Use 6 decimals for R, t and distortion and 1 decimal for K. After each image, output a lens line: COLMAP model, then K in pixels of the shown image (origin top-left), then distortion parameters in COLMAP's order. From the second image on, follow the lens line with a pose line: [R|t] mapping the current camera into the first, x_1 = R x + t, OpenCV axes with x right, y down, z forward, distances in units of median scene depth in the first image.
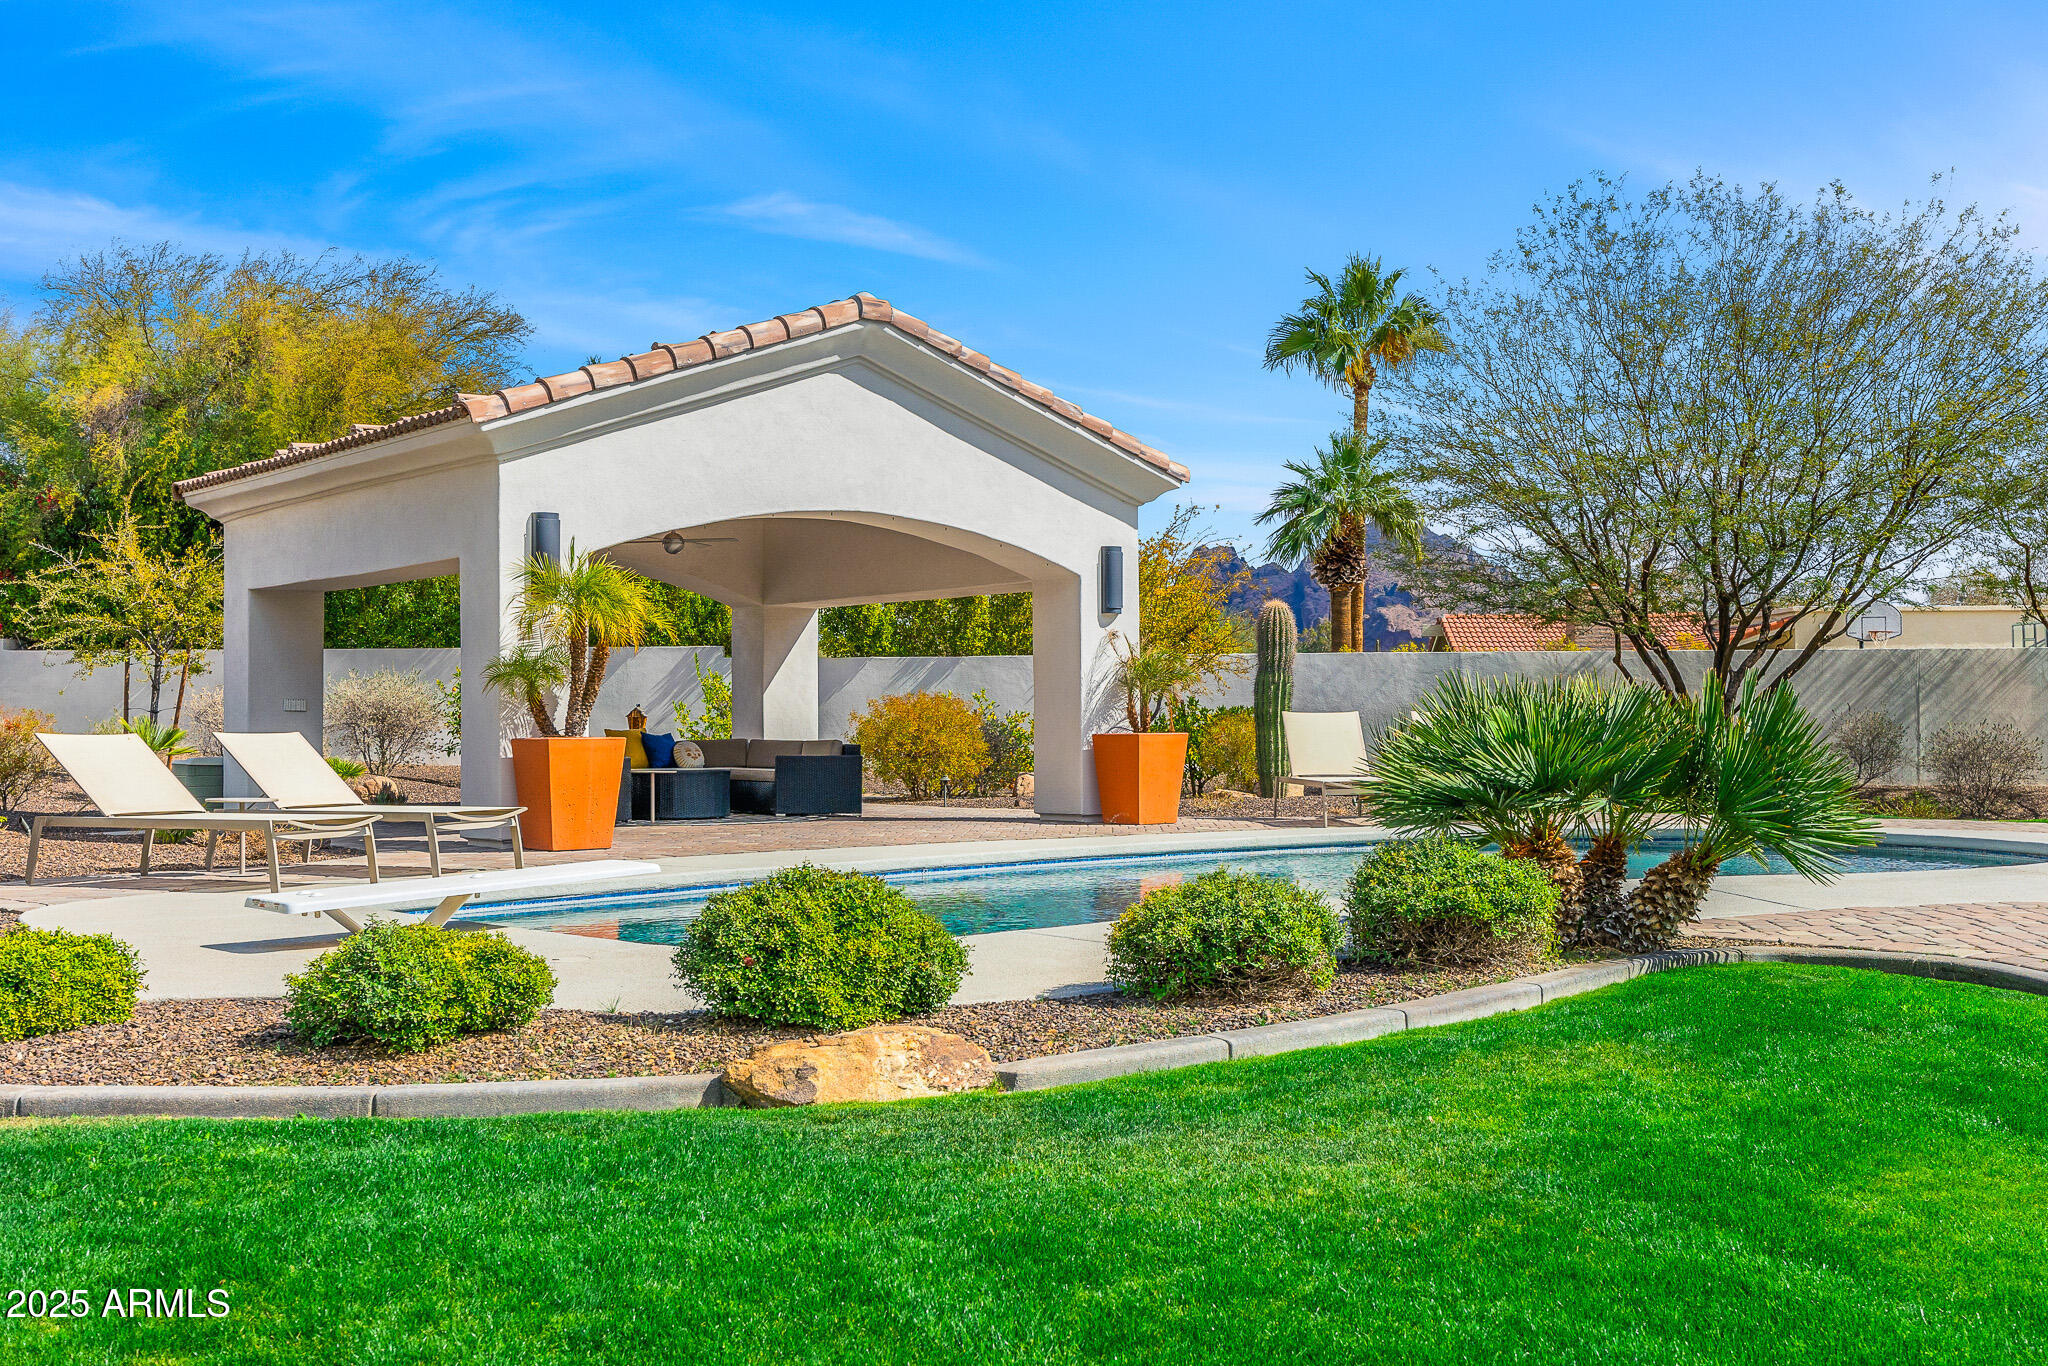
lens RADIAL K [[2038.3, 0, 1104.0], [0, 2038.3, 644.8], [0, 0, 1]] dist [-0.008913, -0.010195]
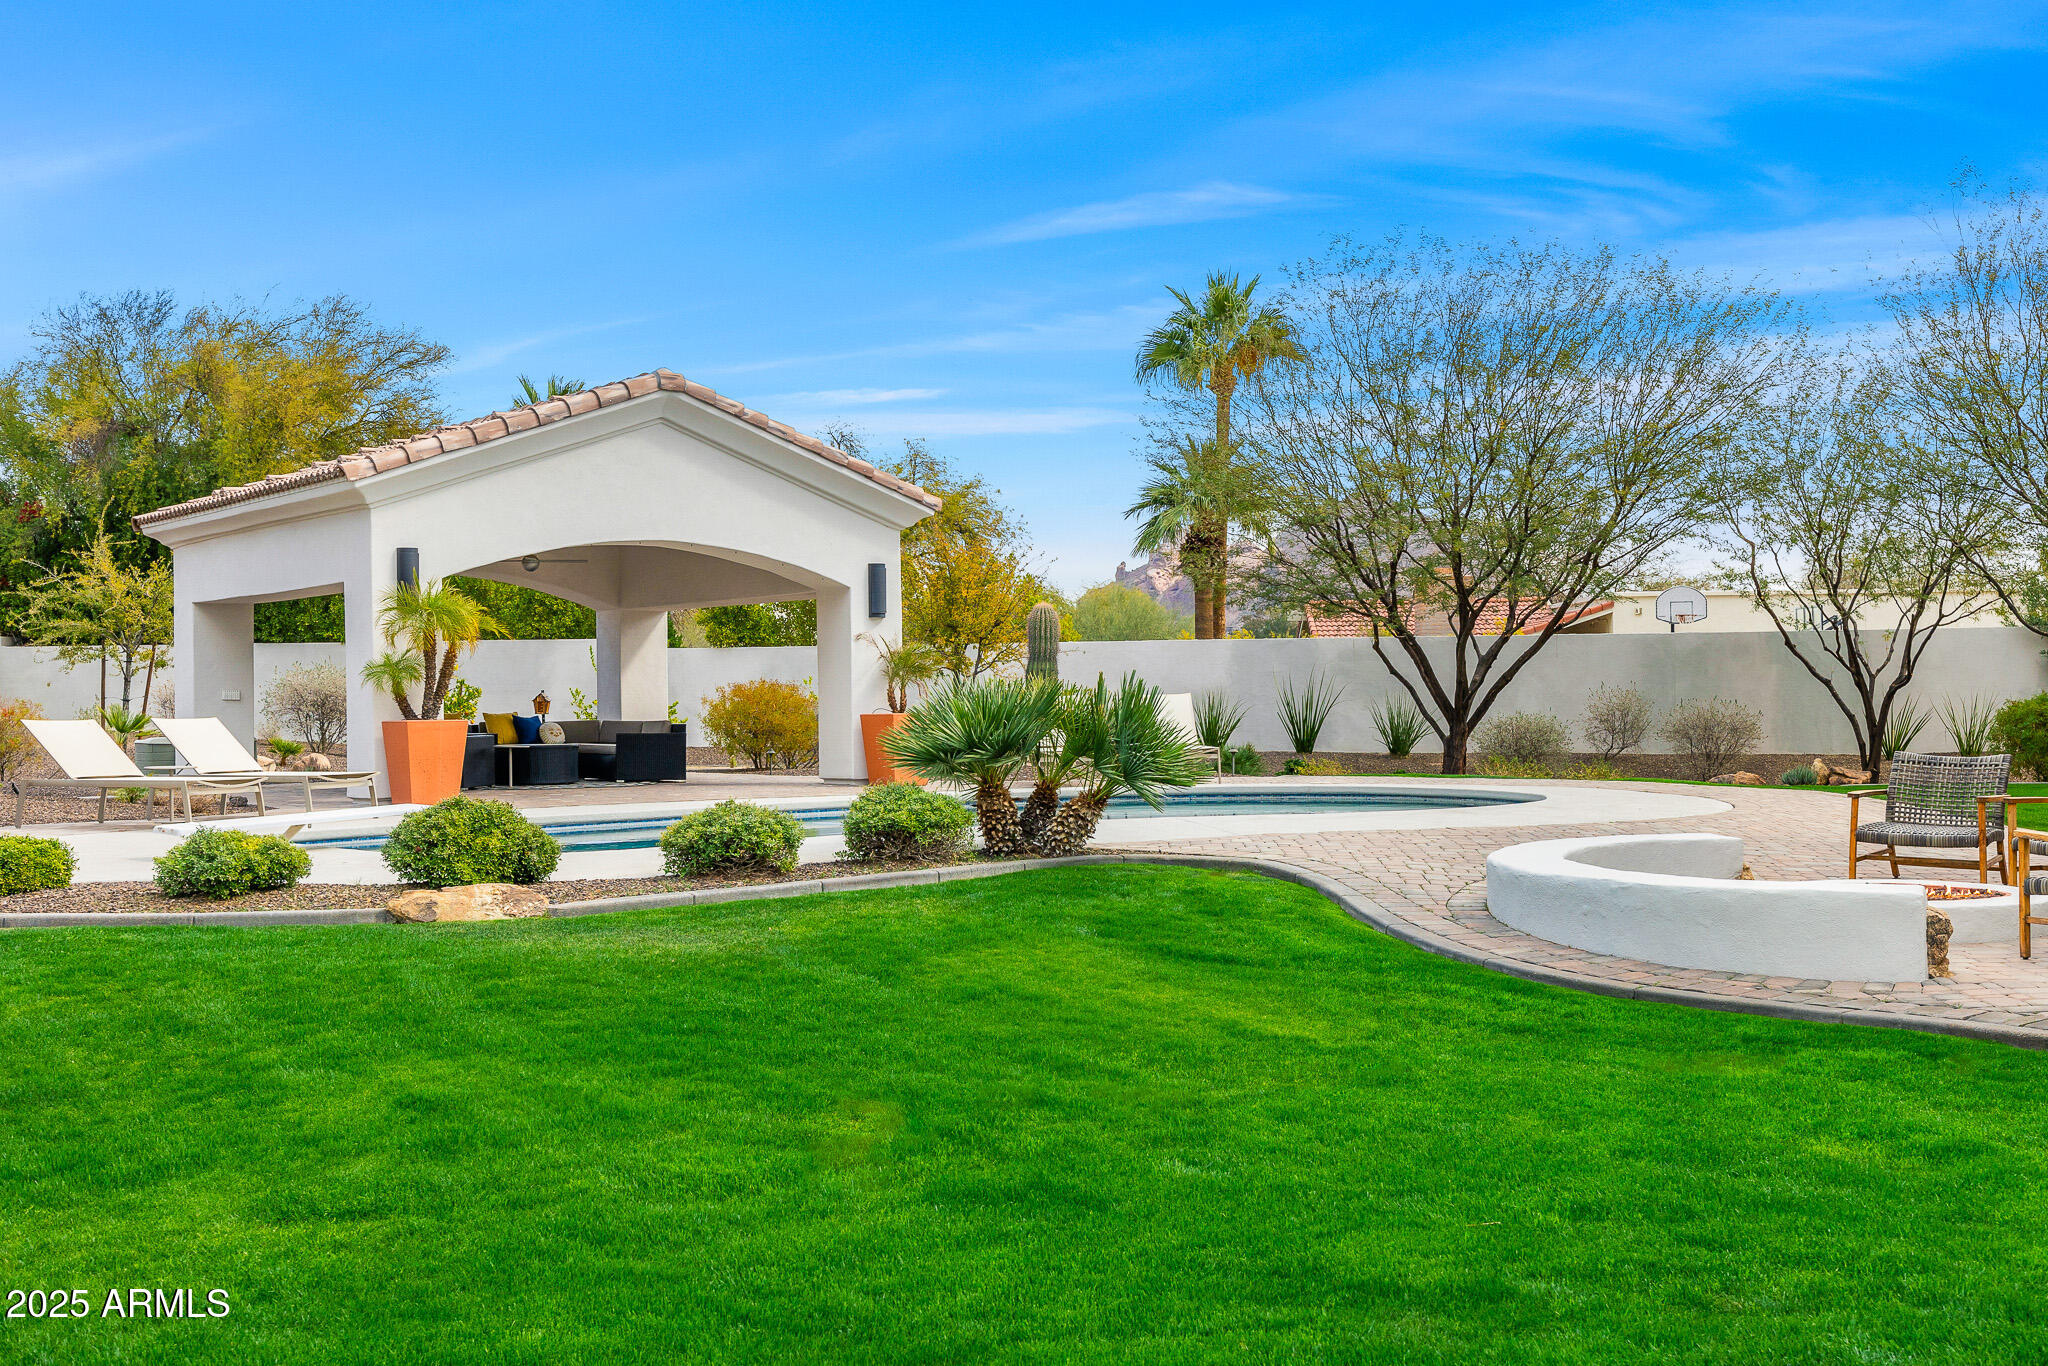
lens RADIAL K [[2017.8, 0, 1029.1], [0, 2017.8, 662.1], [0, 0, 1]] dist [-0.014994, -0.006921]
pose [[0.999655, -0.006826, -0.025355, 0.123152], [0.007308, 0.999794, 0.018951, -0.010335], [0.025221, -0.019130, 0.999499, -0.220408]]
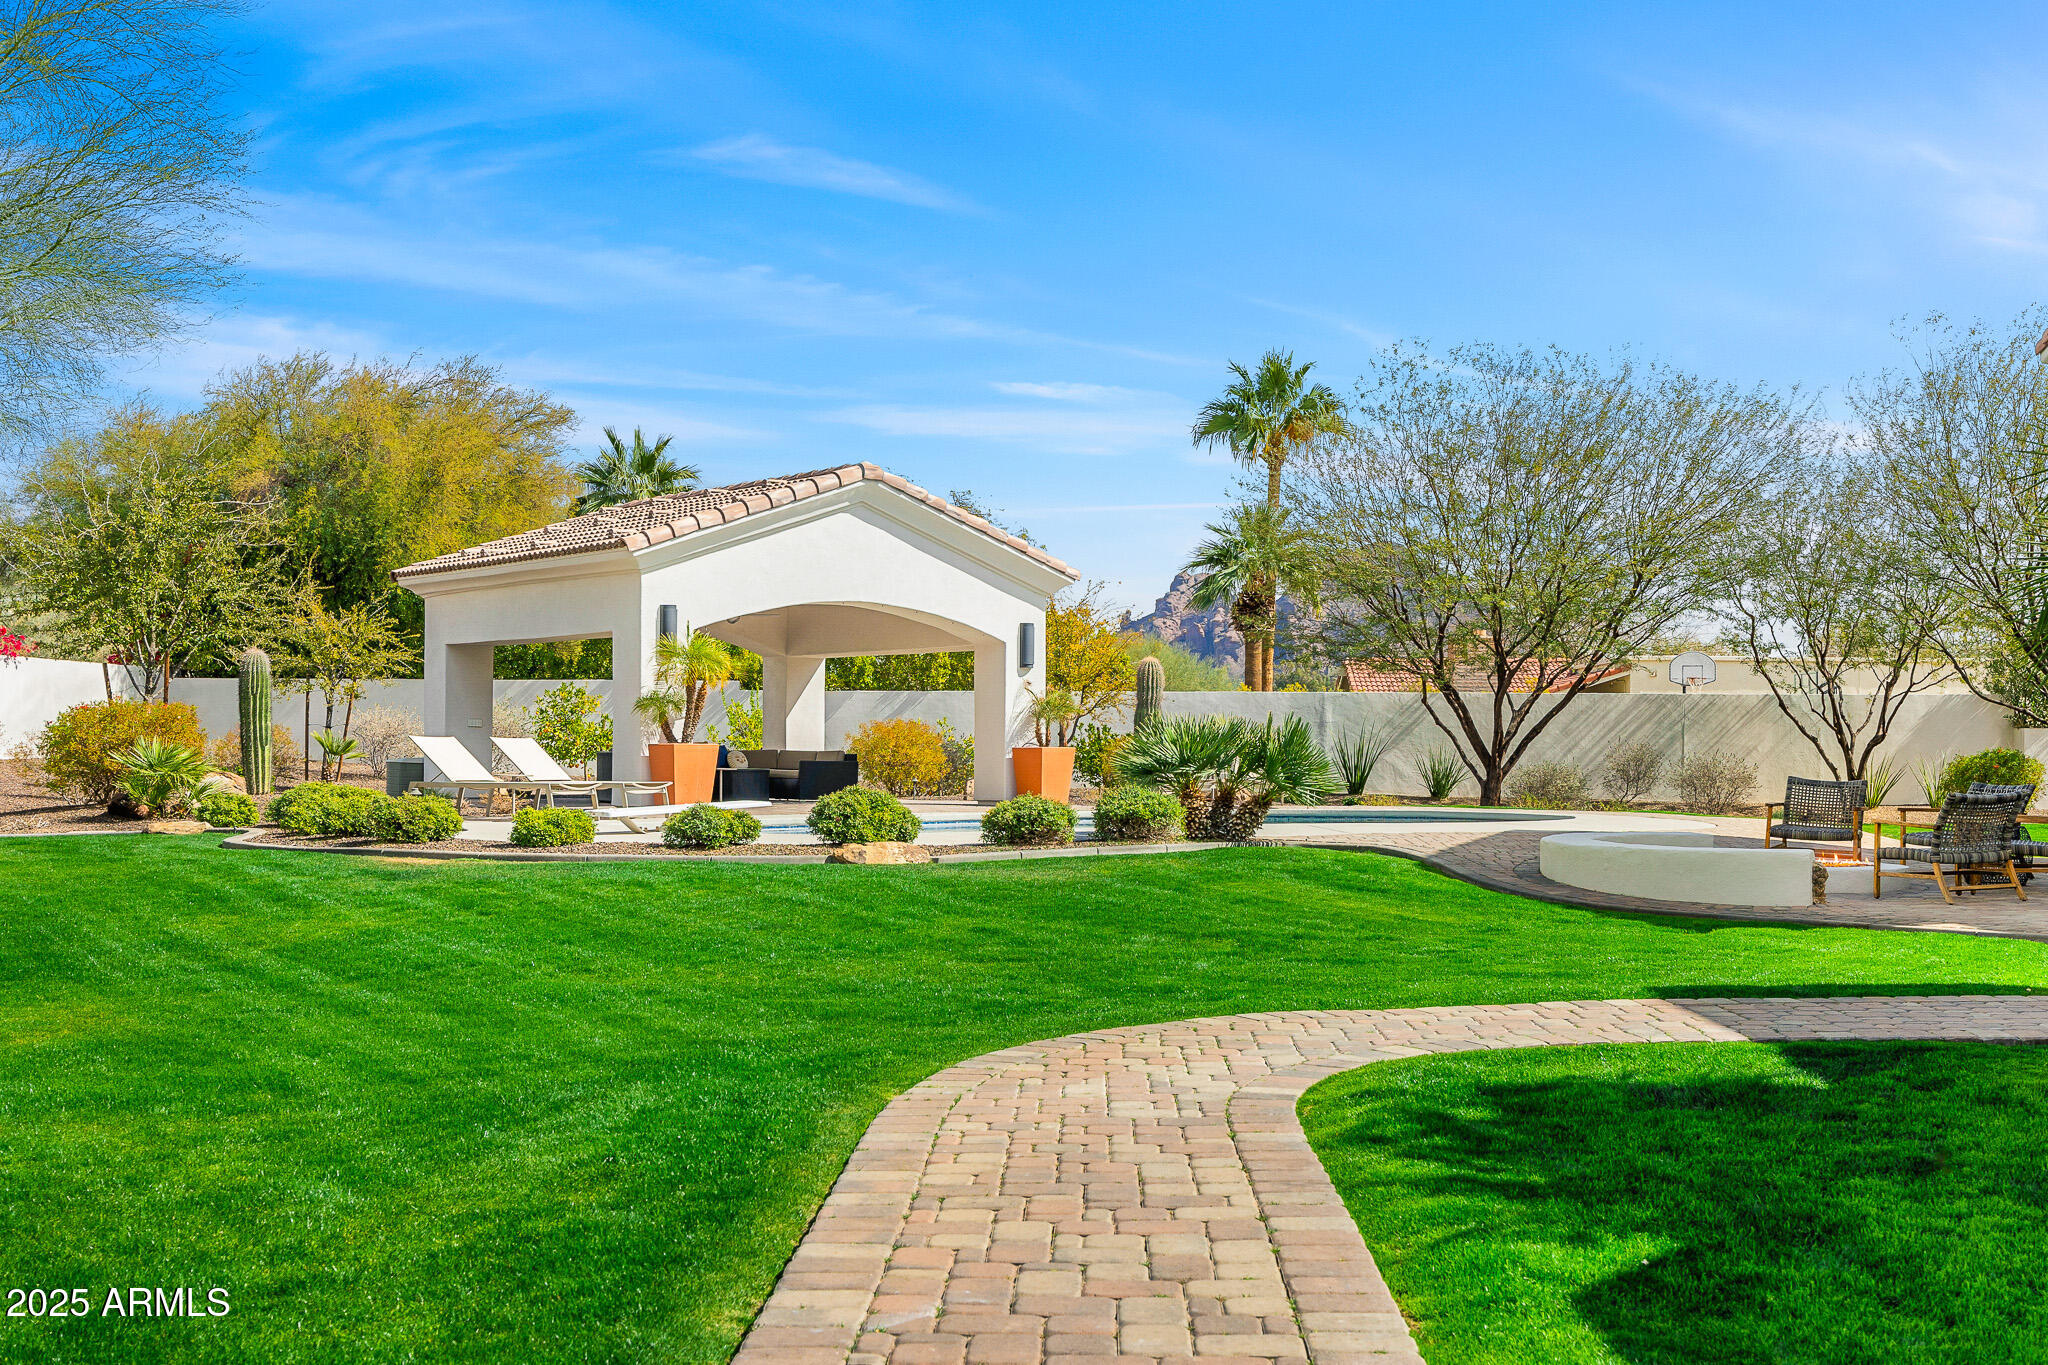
lens RADIAL K [[2107.5, 0, 1101.8], [0, 2107.5, 735.8], [0, 0, 1]] dist [-0.041241, -0.002221]
pose [[0.999880, 0.011839, 0.009957, 0.042984], [-0.012129, 0.999491, 0.029492, -0.011270], [-0.009602, -0.029609, 0.999515, -0.535586]]
